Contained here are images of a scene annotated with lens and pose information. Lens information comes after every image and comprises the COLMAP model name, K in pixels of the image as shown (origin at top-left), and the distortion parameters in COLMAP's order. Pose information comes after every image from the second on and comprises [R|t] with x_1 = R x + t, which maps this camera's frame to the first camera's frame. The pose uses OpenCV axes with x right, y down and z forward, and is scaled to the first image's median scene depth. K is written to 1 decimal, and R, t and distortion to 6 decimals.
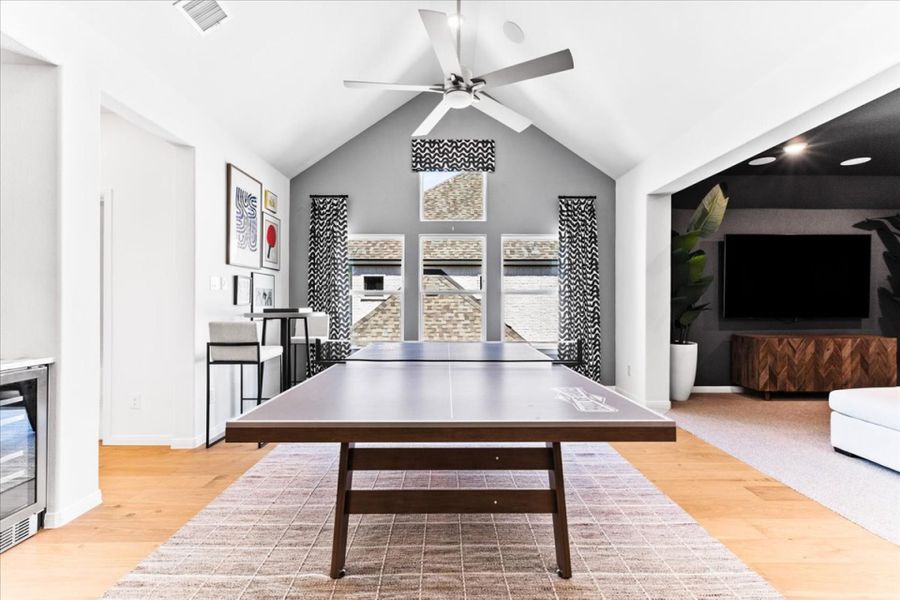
lens RADIAL K [[412.0, 0, 448.9], [0, 412.0, 300.5], [0, 0, 1]] dist [0.004956, 0.000029]
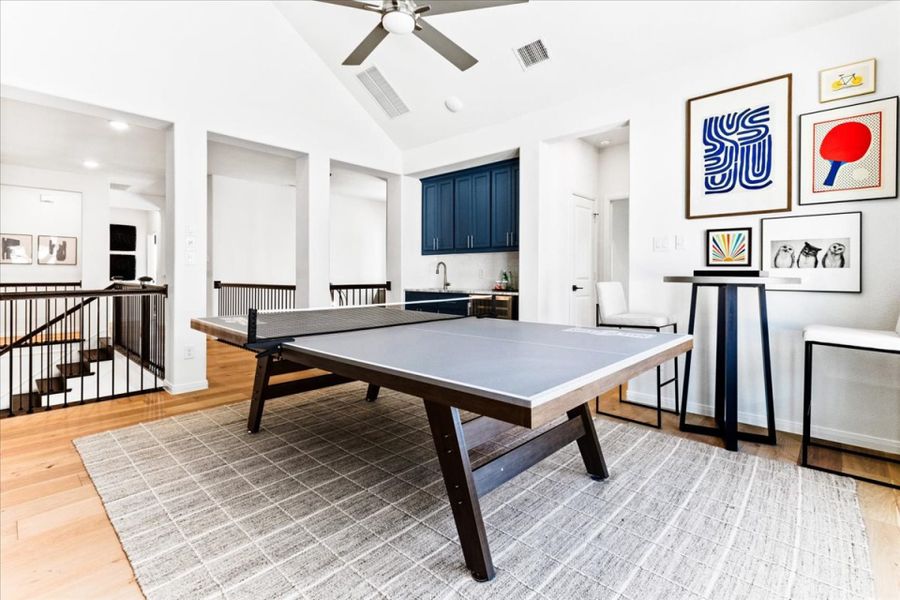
lens RADIAL K [[412.0, 0, 453.1], [0, 412.0, 273.9], [0, 0, 1]] dist [0.004956, 0.000029]
pose [[-0.685598, -0.001335, -0.727979, 0.410269], [-0.002836, 0.999996, 0.000837, 0.025846], [0.727975, 0.002639, -0.685598, 1.194597]]
